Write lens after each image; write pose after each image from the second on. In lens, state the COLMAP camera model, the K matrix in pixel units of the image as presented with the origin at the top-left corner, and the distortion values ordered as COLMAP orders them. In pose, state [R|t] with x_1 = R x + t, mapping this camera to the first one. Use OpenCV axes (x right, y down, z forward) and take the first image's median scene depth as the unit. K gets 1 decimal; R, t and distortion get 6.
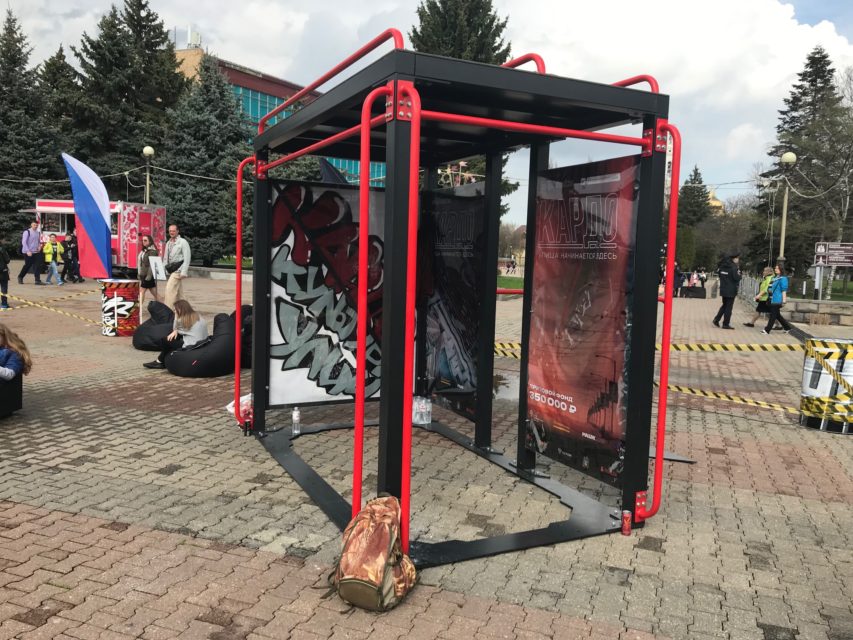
lens RADIAL K [[700.4, 0, 426.5], [0, 700.4, 320.0], [0, 0, 1]] dist [0.027380, -0.000178]
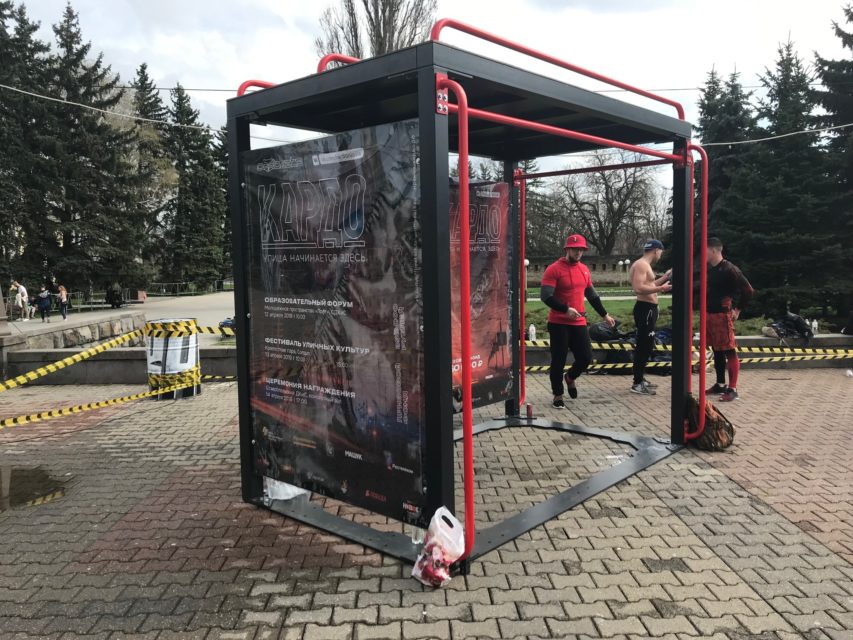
lens RADIAL K [[700.4, 0, 426.3], [0, 700.4, 282.5], [0, 0, 1]] dist [0.006203, 0.010577]
pose [[-0.368946, -0.056903, 0.927707, -0.741087], [0.089677, 0.991288, 0.096467, -0.123039], [-0.925115, 0.118785, -0.360629, 1.178958]]
